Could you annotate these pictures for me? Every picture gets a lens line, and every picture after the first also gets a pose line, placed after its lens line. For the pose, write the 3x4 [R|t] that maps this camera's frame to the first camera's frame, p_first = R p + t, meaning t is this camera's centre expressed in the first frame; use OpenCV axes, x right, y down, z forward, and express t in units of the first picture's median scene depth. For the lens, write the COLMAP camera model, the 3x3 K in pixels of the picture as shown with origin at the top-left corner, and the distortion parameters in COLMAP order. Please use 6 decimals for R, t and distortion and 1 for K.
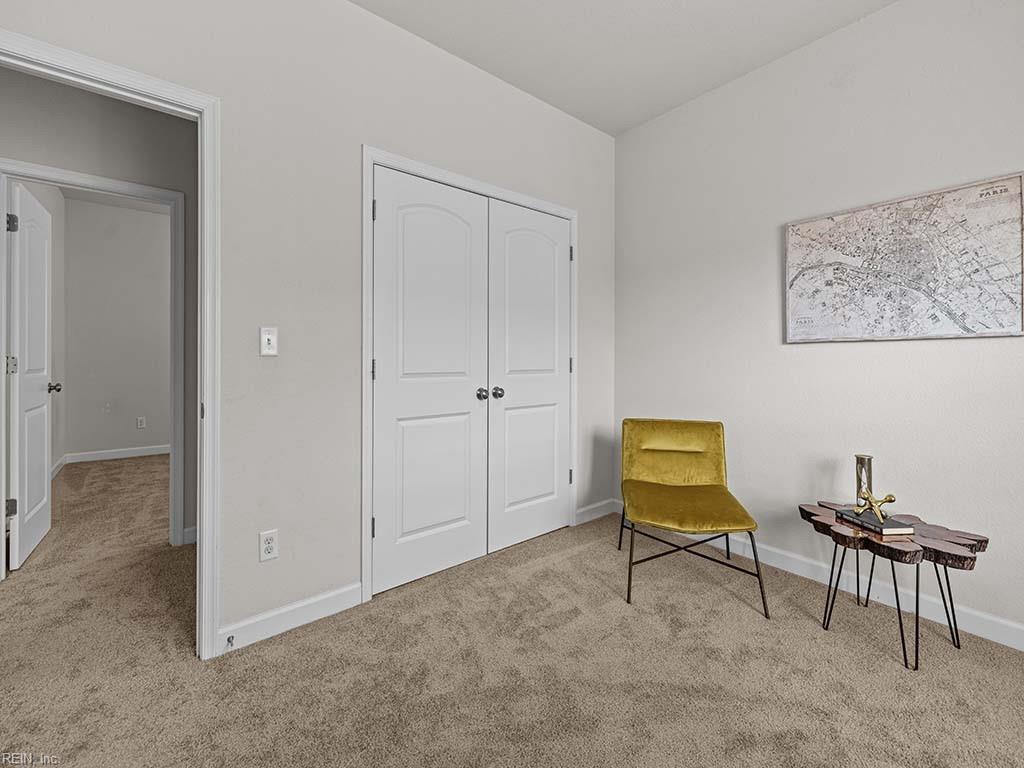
lens RADIAL K [[432.2, 0, 505.6], [0, 432.2, 362.7], [0, 0, 1]] dist [0.000304, 0.000201]
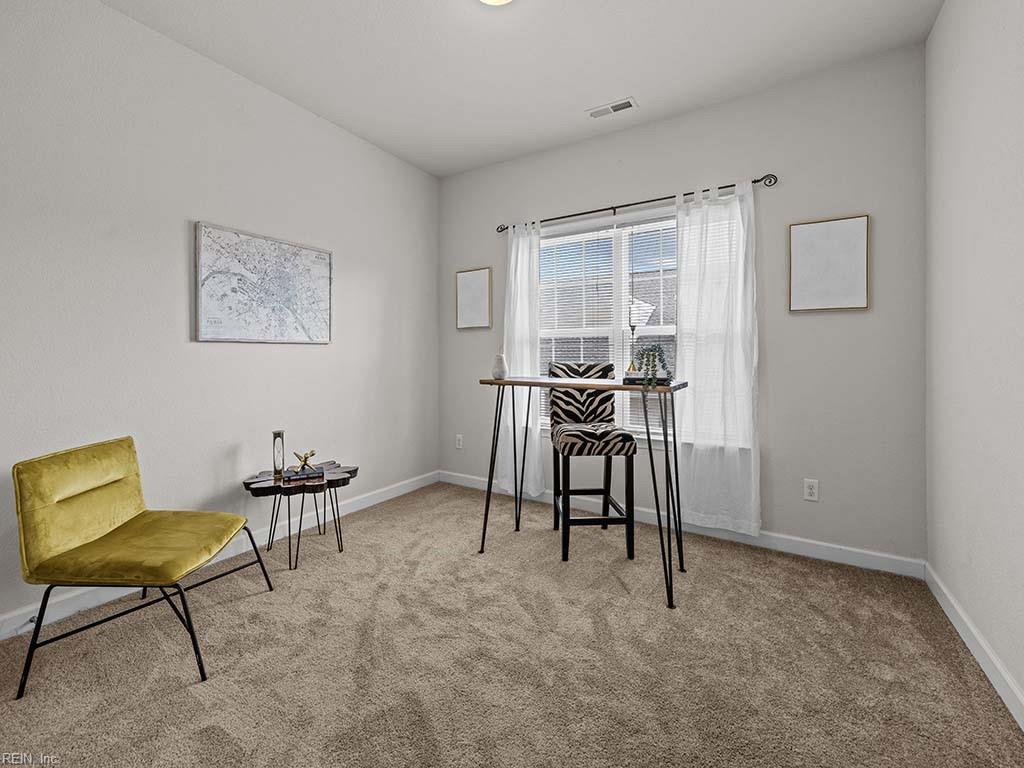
lens RADIAL K [[432.7, 0, 507.1], [0, 432.7, 357.1], [0, 0, 1]] dist [-0.000264, 0.000302]
pose [[-0.324177, -0.004102, 0.945988, -0.592608], [0.004620, 0.999972, 0.005919, -0.012082], [-0.945985, 0.006290, -0.324149, 0.726197]]
